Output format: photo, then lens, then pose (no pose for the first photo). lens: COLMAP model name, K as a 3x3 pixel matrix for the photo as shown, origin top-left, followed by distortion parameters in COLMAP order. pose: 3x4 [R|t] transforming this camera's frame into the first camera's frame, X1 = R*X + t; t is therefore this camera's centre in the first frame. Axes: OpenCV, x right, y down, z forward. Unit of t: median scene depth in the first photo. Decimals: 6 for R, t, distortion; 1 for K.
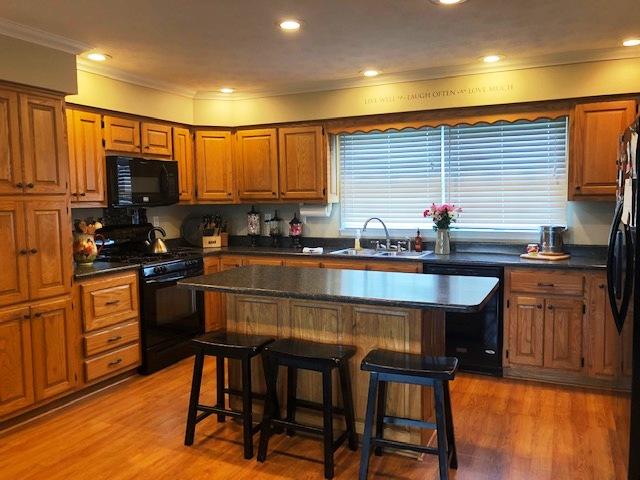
lens RADIAL K [[523.9, 0, 317.3], [0, 523.9, 242.3], [0, 0, 1]] dist [-0.003494, 0.015745]
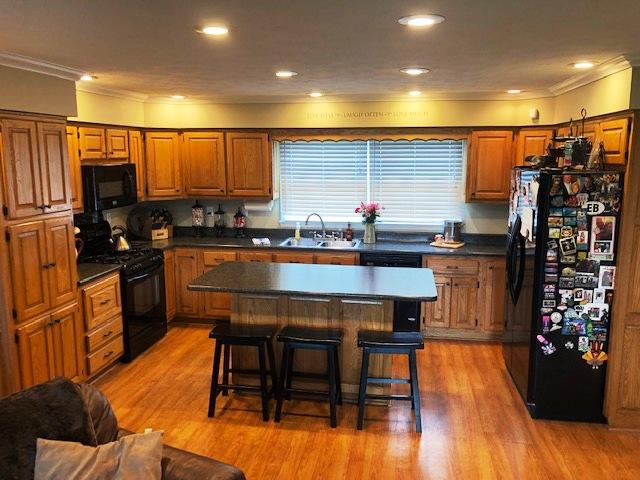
lens RADIAL K [[523.9, 0, 322.4], [0, 523.9, 236.6], [0, 0, 1]] dist [-0.003494, 0.015745]
pose [[0.959529, -0.031129, 0.279883, -0.243231], [0.011330, 0.997334, 0.072083, -0.093483], [-0.281381, -0.065995, 0.957324, -0.174457]]
